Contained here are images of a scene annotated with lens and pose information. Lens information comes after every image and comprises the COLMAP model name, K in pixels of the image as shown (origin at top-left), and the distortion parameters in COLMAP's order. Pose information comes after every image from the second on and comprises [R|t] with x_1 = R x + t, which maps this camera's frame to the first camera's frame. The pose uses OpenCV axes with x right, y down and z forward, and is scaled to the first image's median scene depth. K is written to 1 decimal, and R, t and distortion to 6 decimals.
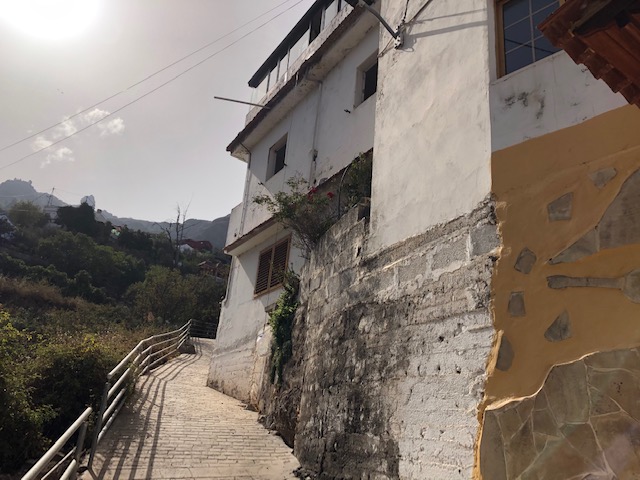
lens RADIAL K [[532.9, 0, 321.1], [0, 532.9, 239.3], [0, 0, 1]] dist [0.075738, -0.000998]
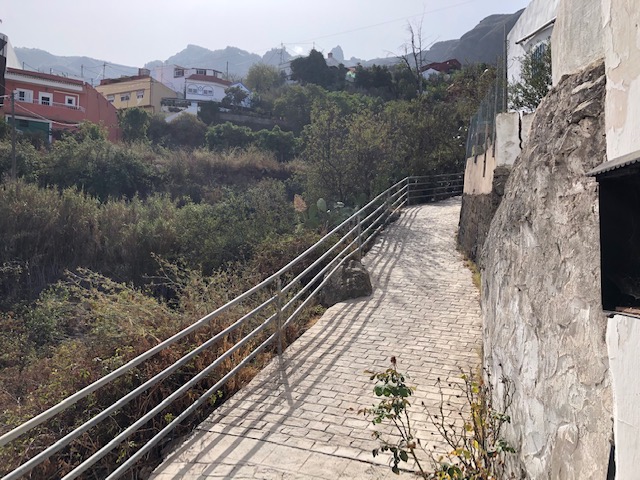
lens RADIAL K [[532.9, 0, 321.3], [0, 532.9, 237.1], [0, 0, 1]] dist [0.075738, -0.000998]
pose [[0.870368, -0.100452, -0.482047, -0.012666], [0.243785, 0.938476, 0.244606, 0.012299], [0.427818, -0.330413, 0.841308, 0.126170]]
